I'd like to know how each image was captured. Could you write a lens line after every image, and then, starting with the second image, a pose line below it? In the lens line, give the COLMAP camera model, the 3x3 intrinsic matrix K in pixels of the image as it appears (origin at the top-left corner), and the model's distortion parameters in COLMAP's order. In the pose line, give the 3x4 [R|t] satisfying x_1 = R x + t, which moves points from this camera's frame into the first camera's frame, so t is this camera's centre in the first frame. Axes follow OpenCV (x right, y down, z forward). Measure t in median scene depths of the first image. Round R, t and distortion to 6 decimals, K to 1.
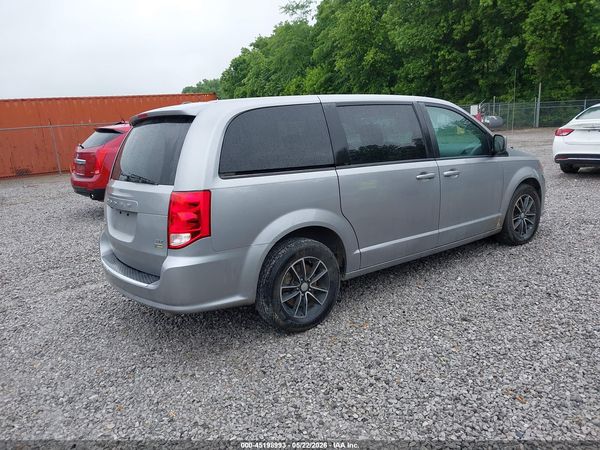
lens RADIAL K [[512.2, 0, 281.9], [0, 512.2, 251.1], [0, 0, 1]] dist [0.008846, 0.006418]
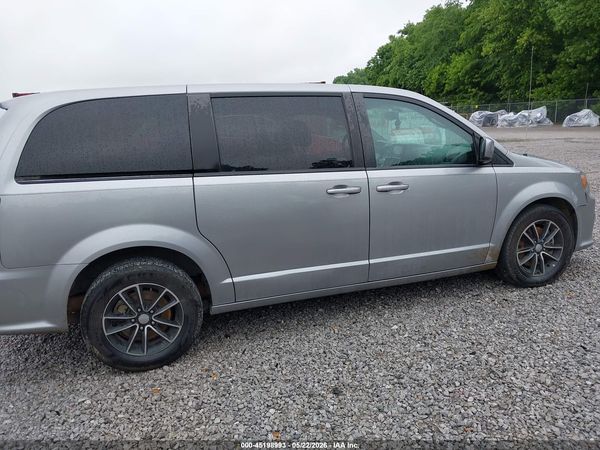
lens RADIAL K [[501.9, 0, 288.8], [0, 501.9, 245.5], [0, 0, 1]] dist [0.008052, 0.004922]
pose [[0.950043, 0.090437, -0.298730, 0.365283], [-0.085888, 0.995901, 0.028351, -0.066160], [0.300069, -0.001278, 0.953917, 0.221945]]
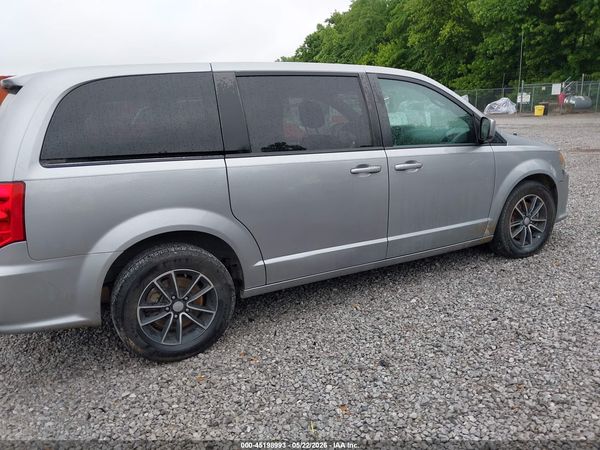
lens RADIAL K [[500.1, 0, 294.6], [0, 500.1, 247.3], [0, 0, 1]] dist [0.016255, 0.004492]
pose [[0.988166, 0.054315, -0.143452, 0.242498], [-0.048880, 0.997957, 0.041146, -0.045812], [0.145394, -0.033647, 0.988802, 0.193311]]
